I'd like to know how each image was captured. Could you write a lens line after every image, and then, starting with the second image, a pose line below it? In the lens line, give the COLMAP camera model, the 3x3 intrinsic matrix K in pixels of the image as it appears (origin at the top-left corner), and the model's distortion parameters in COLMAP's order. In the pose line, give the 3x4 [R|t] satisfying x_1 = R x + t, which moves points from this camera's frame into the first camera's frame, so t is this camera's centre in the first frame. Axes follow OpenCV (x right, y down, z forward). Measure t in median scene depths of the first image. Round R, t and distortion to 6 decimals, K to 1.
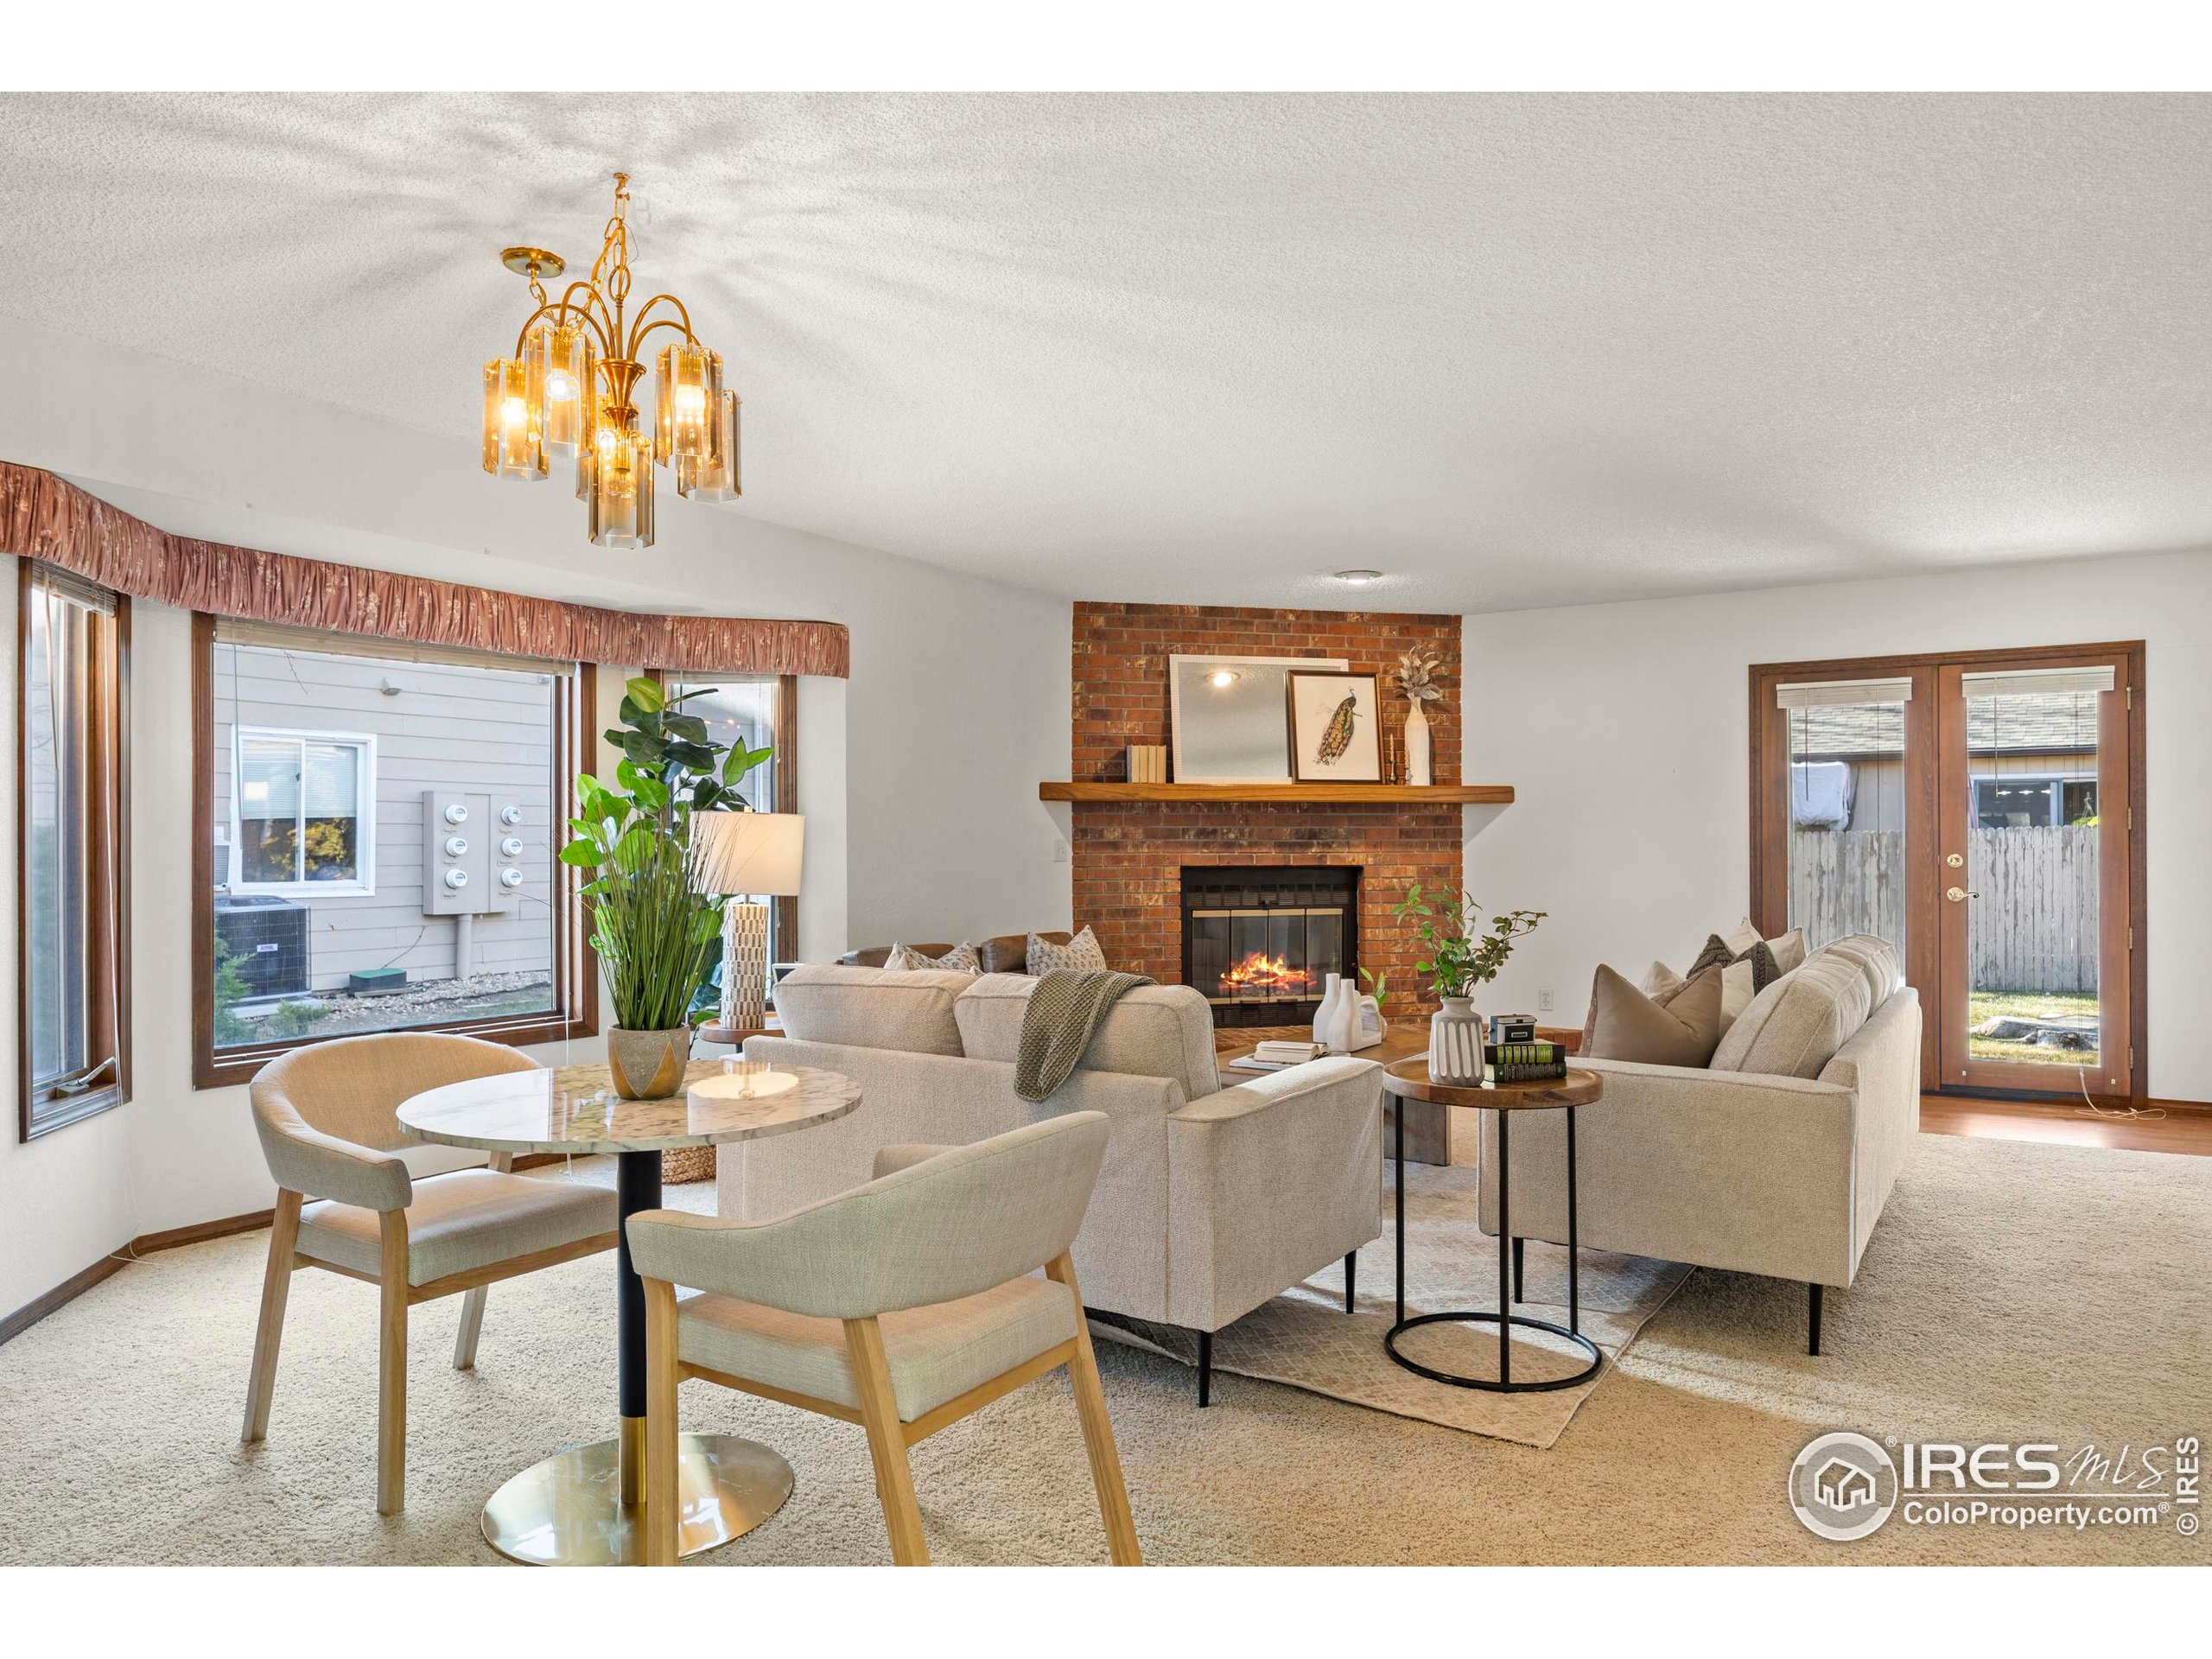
lens RADIAL K [[1418.8, 0, 1111.4], [0, 1418.8, 837.5], [0, 0, 1]] dist [-0.011418, 0.003137]
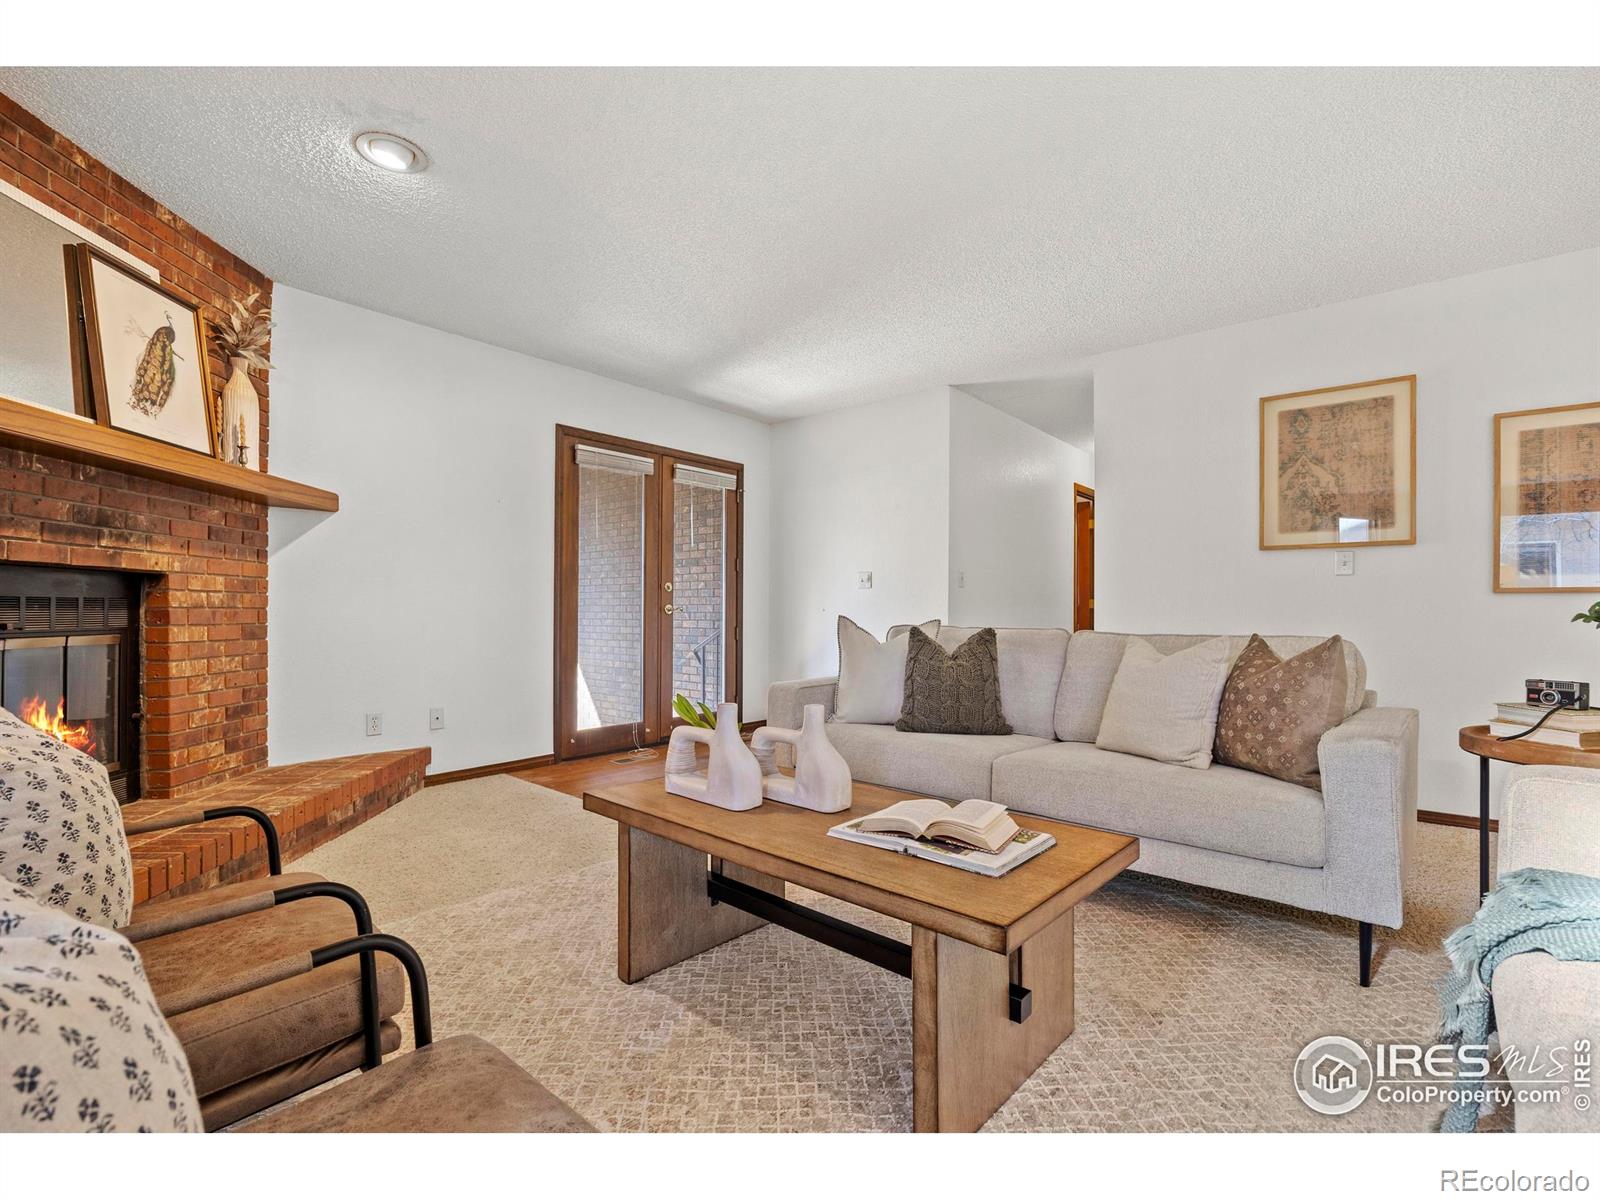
lens RADIAL K [[736.2, 0, 811.6], [0, 736.2, 610.3], [0, 0, 1]] dist [-0.009784, -0.000745]
pose [[0.142102, 0.005417, 0.989837, -0.142101], [-0.008485, 0.999955, -0.004254, 0.039120], [-0.989816, -0.007794, 0.142142, 0.661580]]
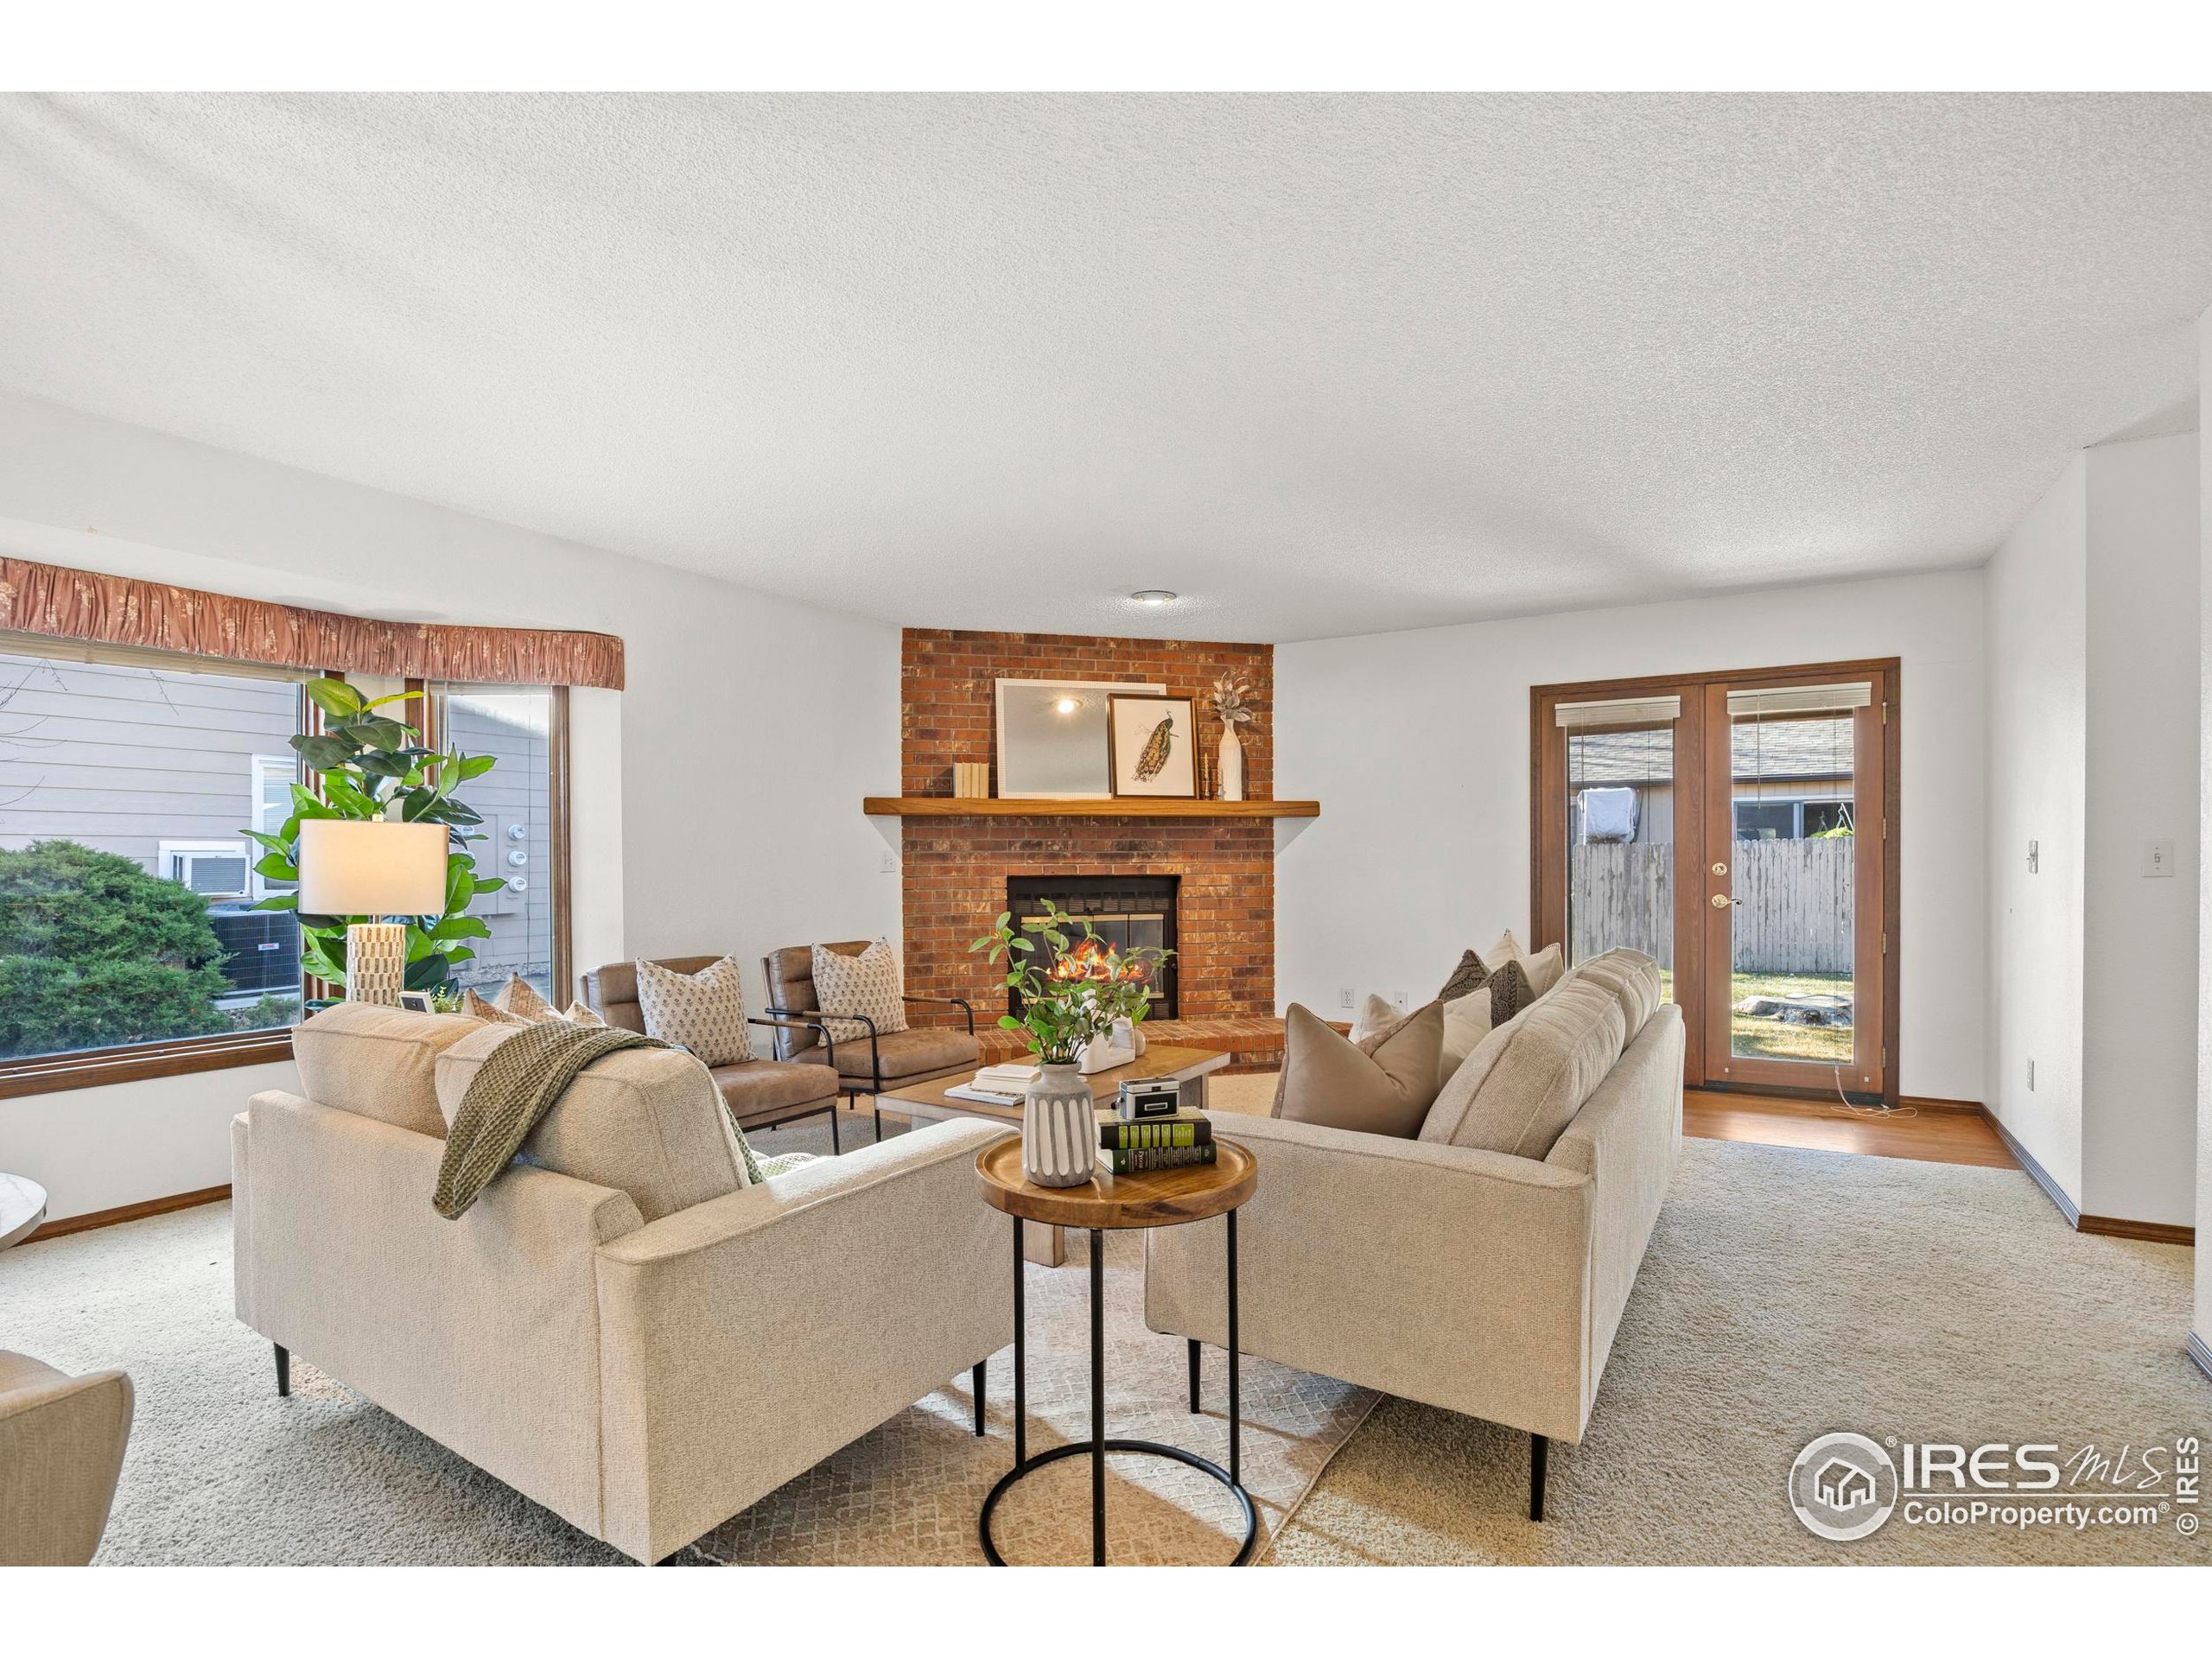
lens RADIAL K [[1066.2, 0, 1114.1], [0, 1066.2, 864.9], [0, 0, 1]] dist [-0.014337, 0.000176]
pose [[0.999778, -0.002462, 0.020927, 0.114507], [0.002163, 0.999896, 0.014287, 0.000496], [-0.020960, -0.014238, 0.999679, 0.194094]]
